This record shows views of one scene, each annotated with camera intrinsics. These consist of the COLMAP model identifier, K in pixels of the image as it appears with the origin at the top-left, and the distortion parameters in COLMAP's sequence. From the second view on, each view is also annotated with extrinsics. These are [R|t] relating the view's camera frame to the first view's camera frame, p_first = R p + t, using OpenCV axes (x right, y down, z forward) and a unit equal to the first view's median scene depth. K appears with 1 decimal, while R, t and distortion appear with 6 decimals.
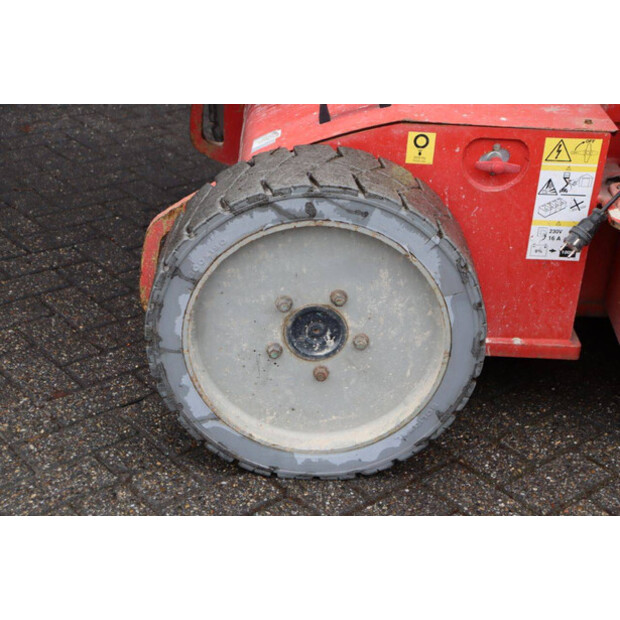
lens RADIAL K [[1255.3, 0, 309.5], [0, 1255.3, 310.8], [0, 0, 1]] dist [0.092945, 0.000000]
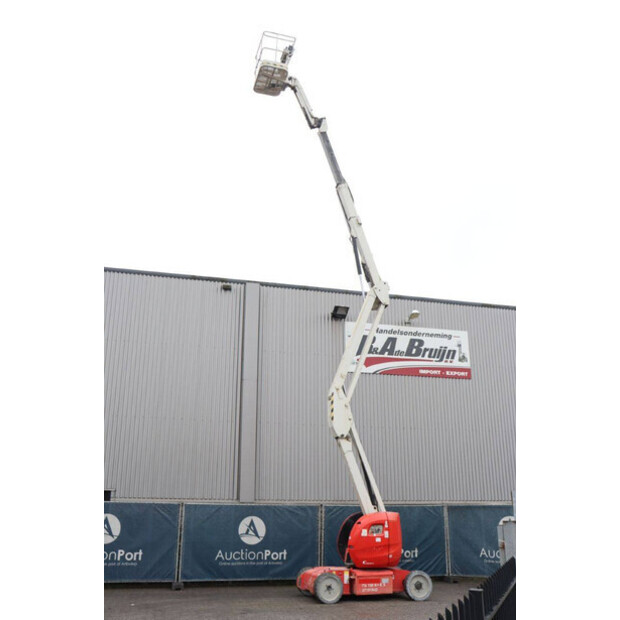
lens RADIAL K [[635.9, 0, 303.6], [0, 635.9, 316.0], [0, 0, 1]] dist [-0.047960, 0.000000]
pose [[0.958261, 0.053595, 0.280827, -1.945840], [0.158244, 0.718650, -0.677127, 2.066425], [-0.238107, 0.693303, 0.680173, -4.529962]]
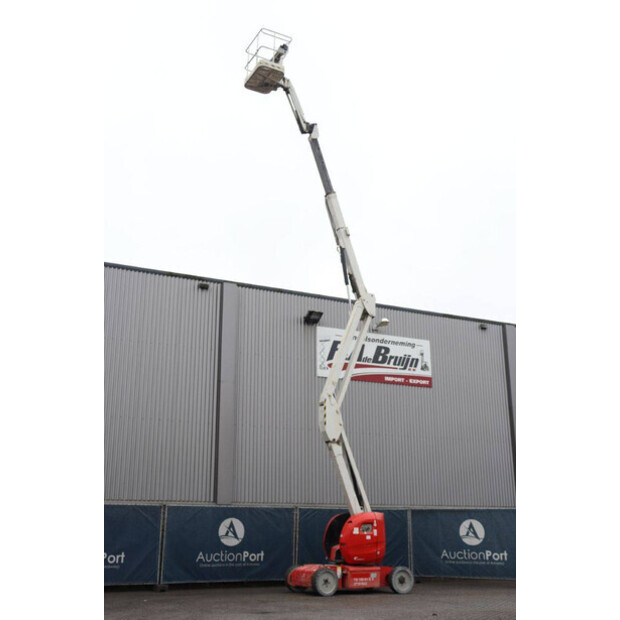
lens RADIAL K [[768.9, 0, 311.9], [0, 768.9, 314.4], [0, 0, 1]] dist [0.033667, 0.000000]
pose [[0.880021, 0.094713, 0.465394, -3.859908], [0.246109, 0.747140, -0.617423, 2.674196], [-0.406193, 0.657883, 0.634190, -5.430094]]
